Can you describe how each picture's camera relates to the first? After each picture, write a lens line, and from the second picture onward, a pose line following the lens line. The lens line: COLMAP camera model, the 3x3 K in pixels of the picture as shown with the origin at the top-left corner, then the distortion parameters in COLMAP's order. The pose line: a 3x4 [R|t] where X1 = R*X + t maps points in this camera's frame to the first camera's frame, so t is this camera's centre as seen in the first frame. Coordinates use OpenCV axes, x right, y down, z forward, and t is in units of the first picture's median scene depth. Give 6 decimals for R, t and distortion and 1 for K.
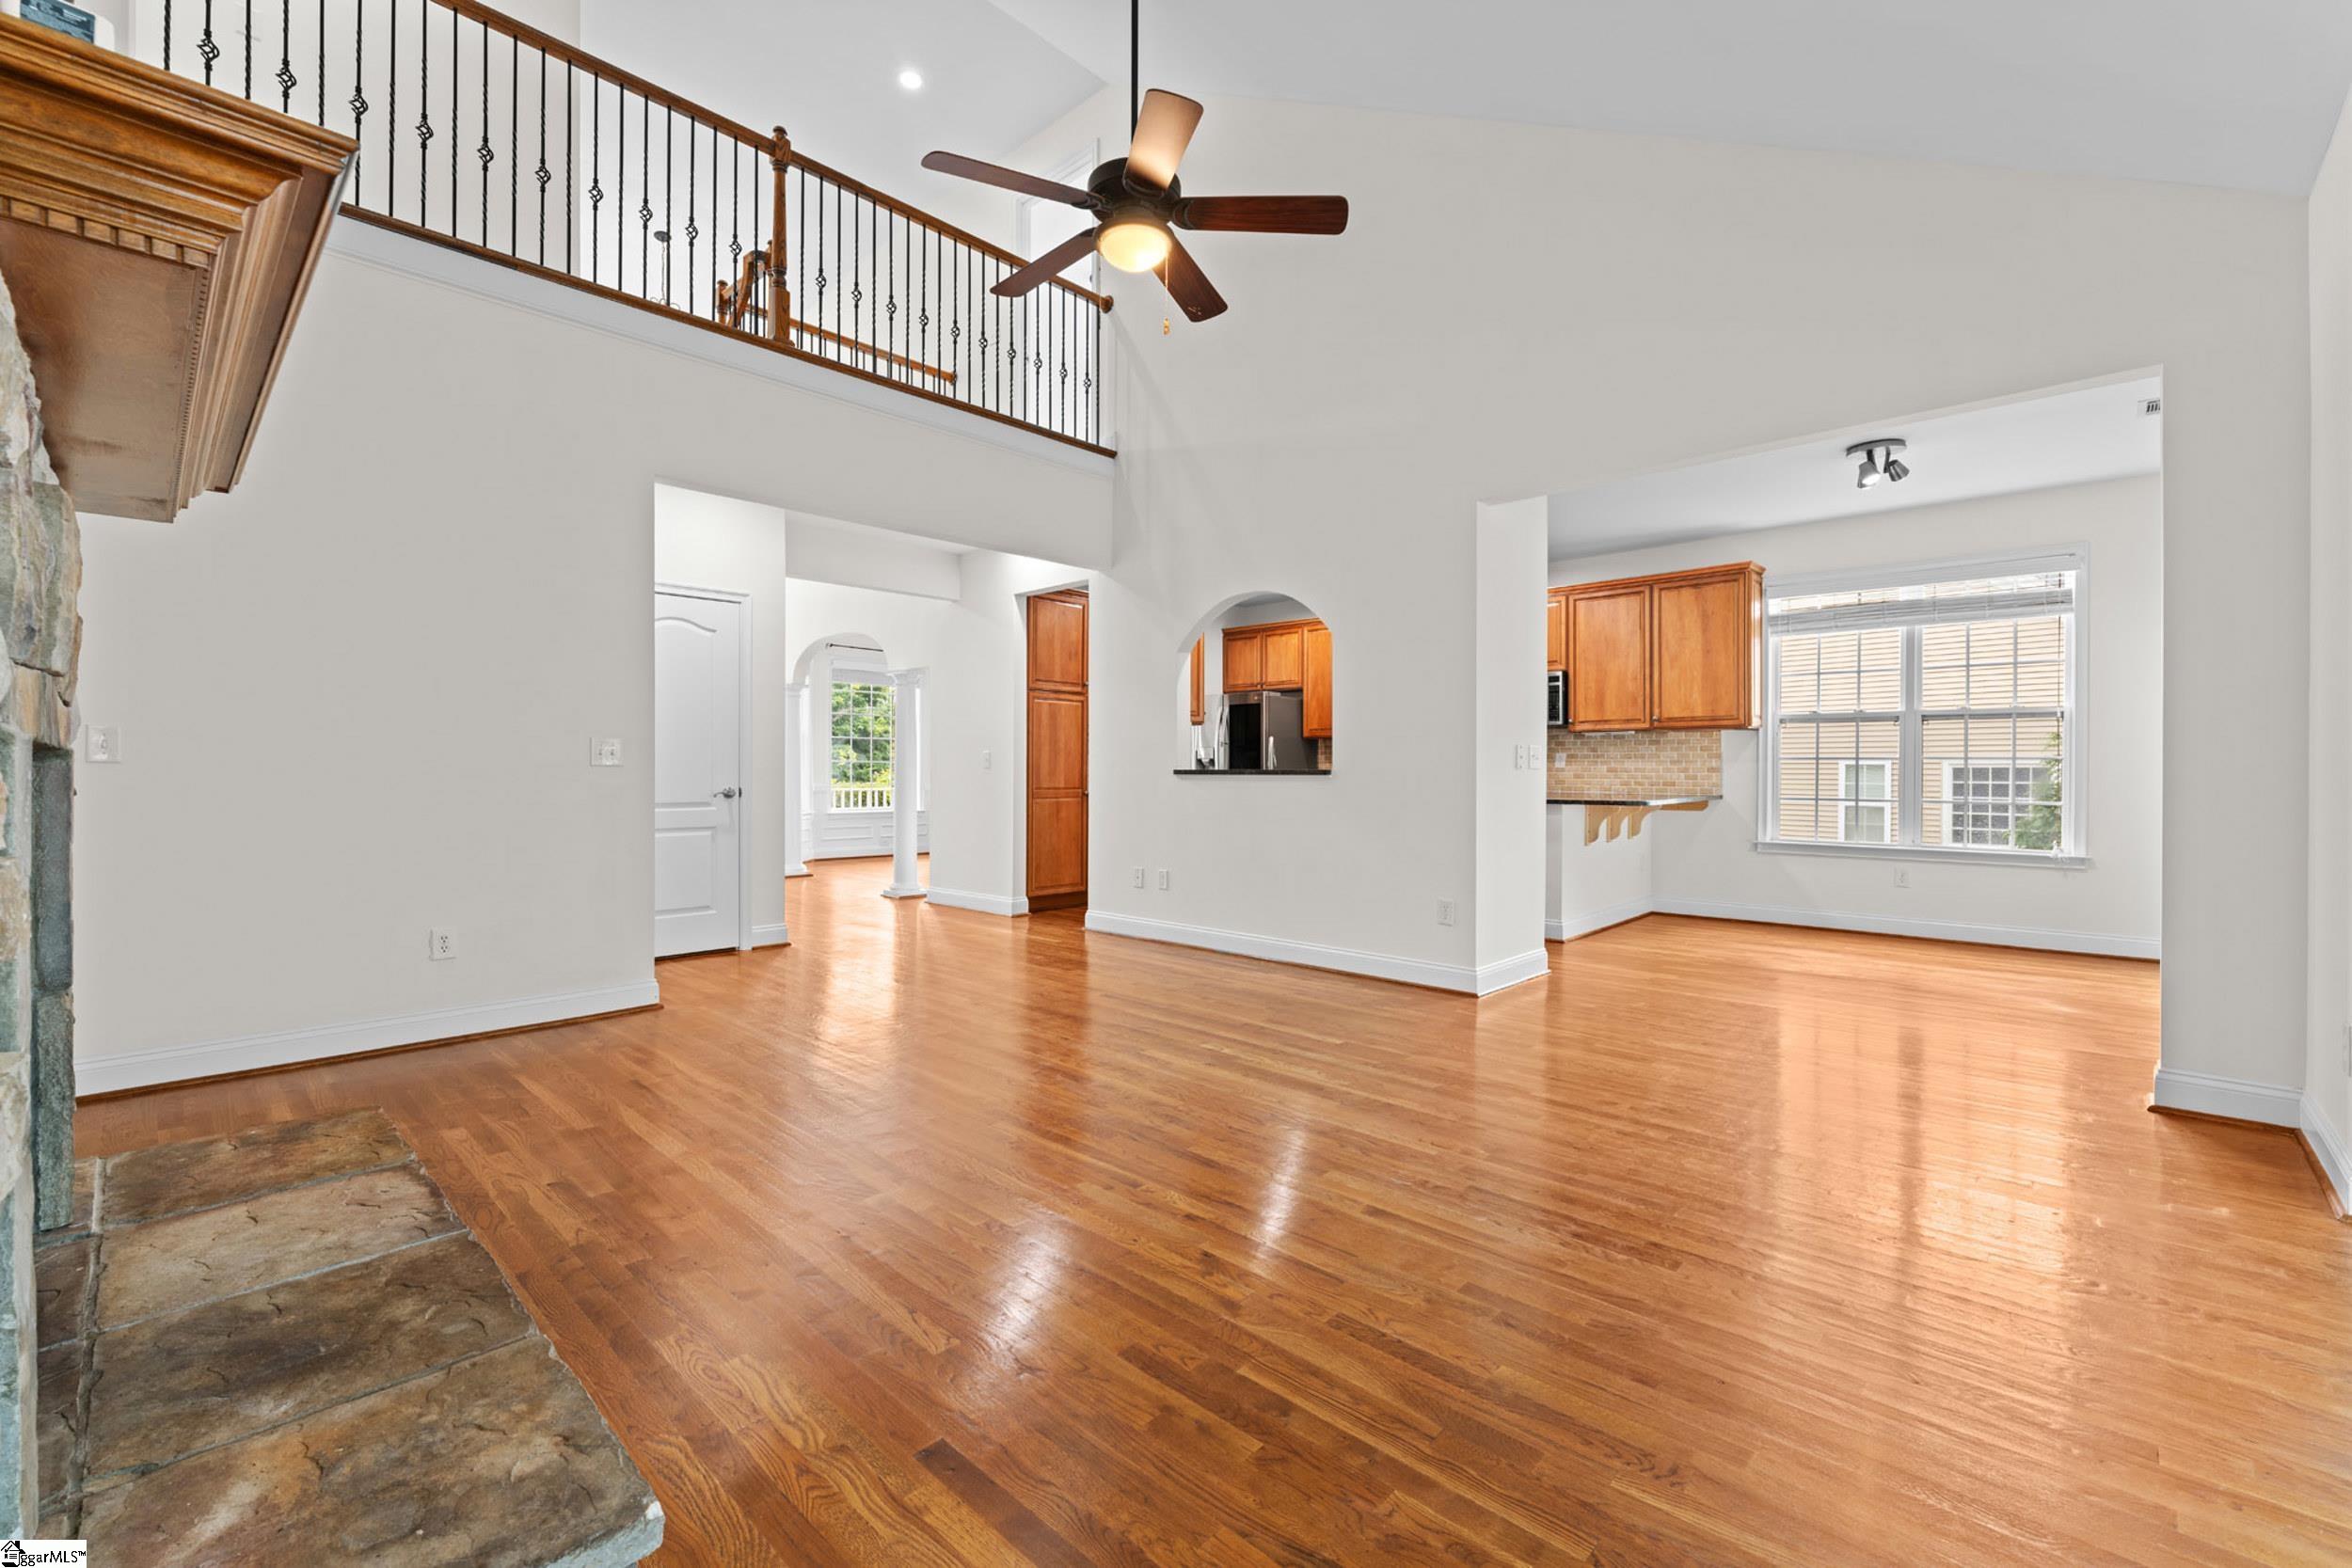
lens RADIAL K [[984.3, 0, 1165.4], [0, 984.3, 775.2], [0, 0, 1]] dist [-0.001752, -0.000314]
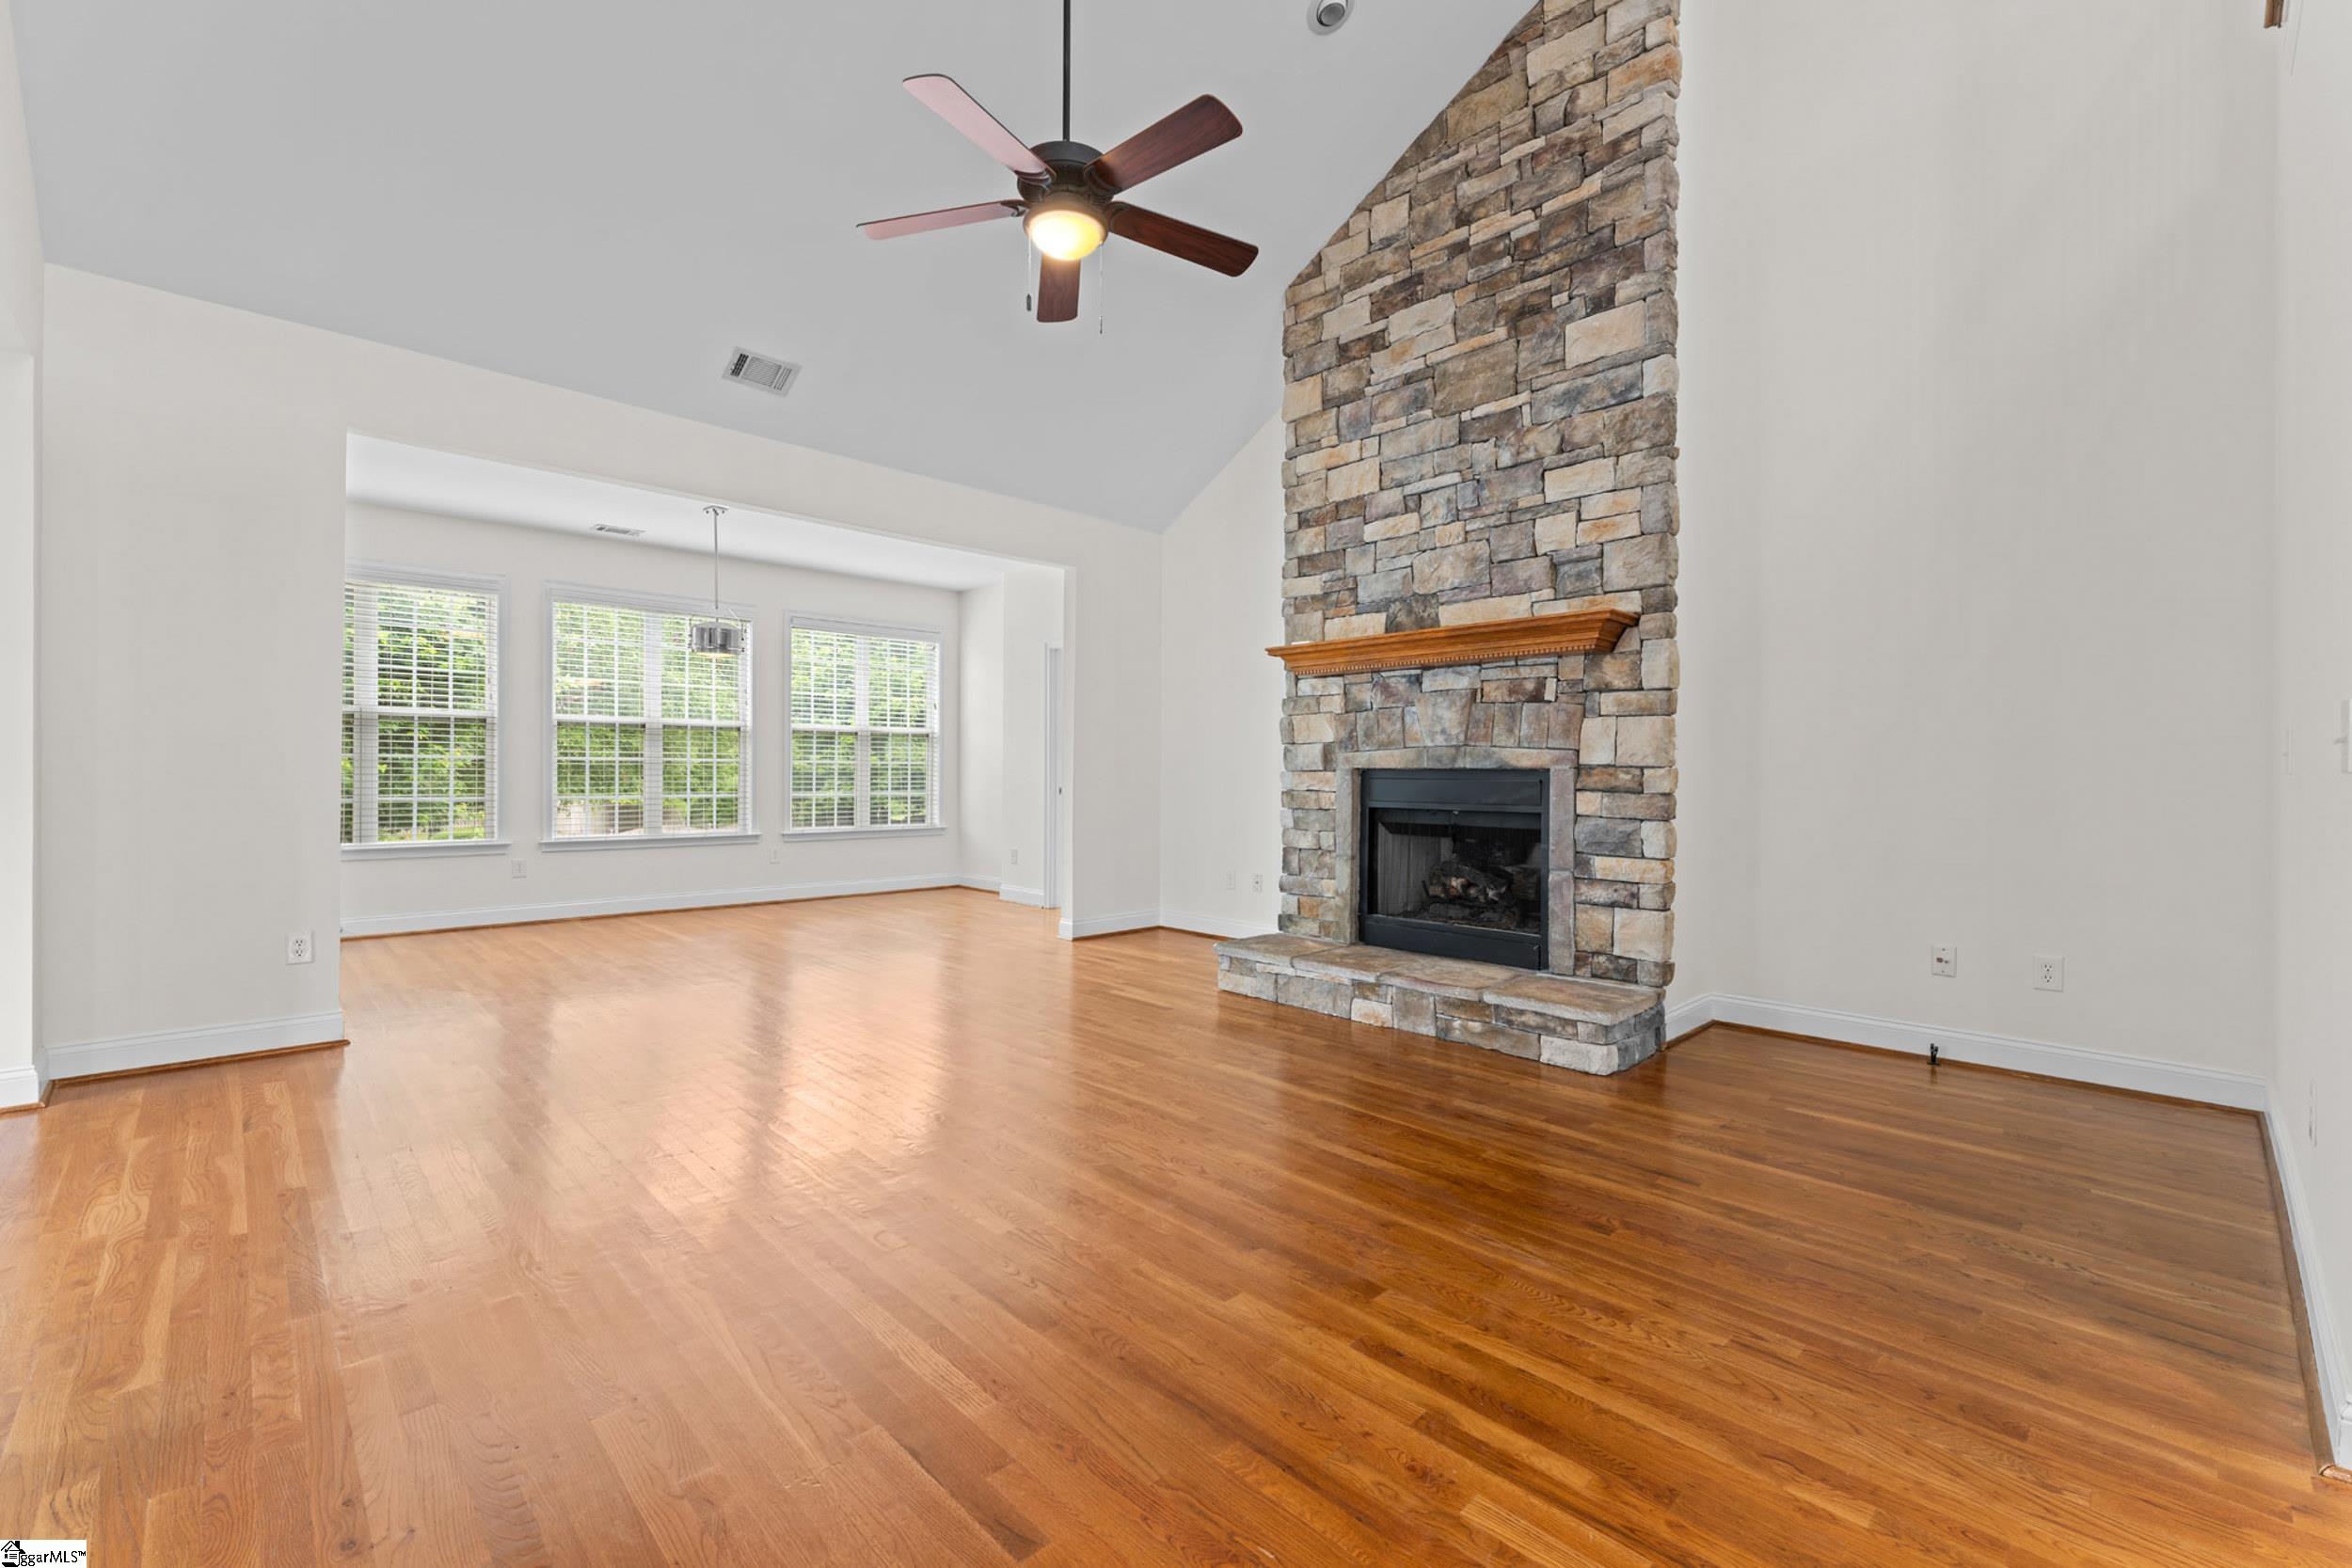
lens RADIAL K [[984.3, 0, 1165.4], [0, 984.3, 775.2], [0, 0, 1]] dist [-0.001752, -0.000314]
pose [[-0.999093, -0.006280, 0.042118, -0.082820], [-0.005981, 0.999956, 0.007230, -0.005206], [-0.042161, 0.006972, -0.999086, 0.931515]]
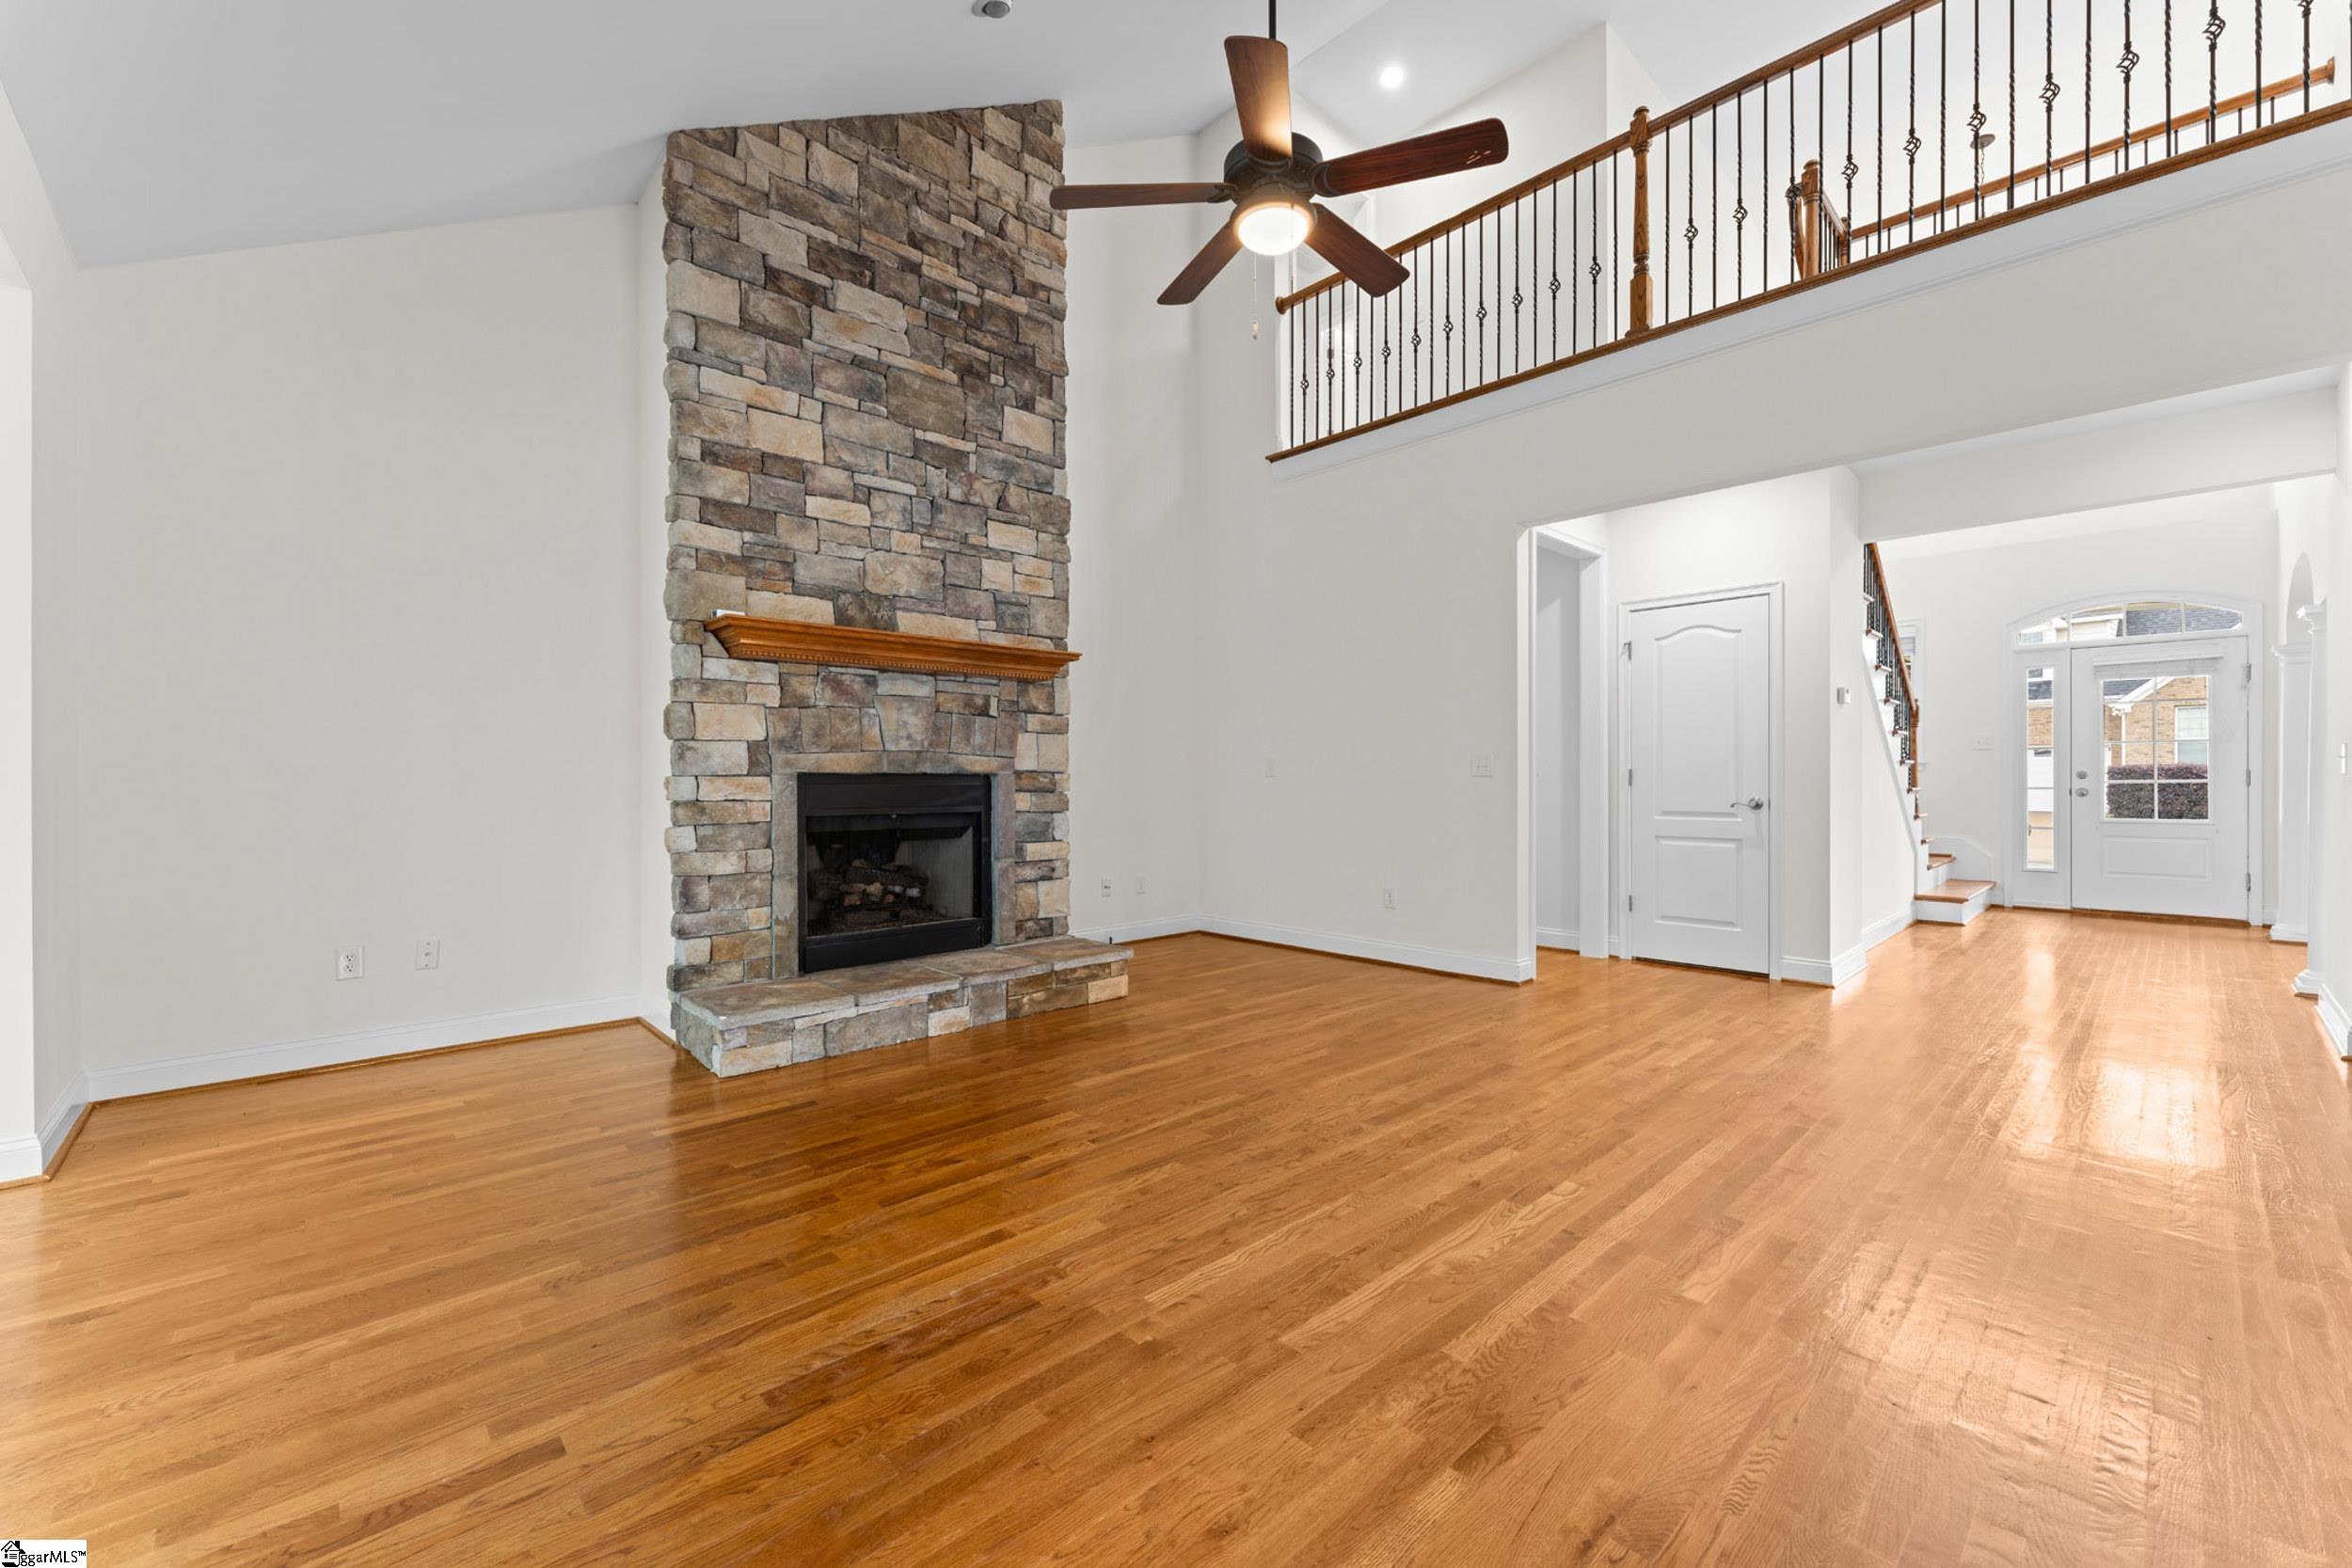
lens RADIAL K [[946.2, 0, 1168.8], [0, 946.2, 777.8], [0, 0, 1]] dist [0.001298, 0.000097]
pose [[-0.054415, -0.001152, -0.998518, 0.419229], [-0.003792, 0.999992, -0.000947, -0.002783], [0.998511, 0.003734, -0.054419, 0.449123]]
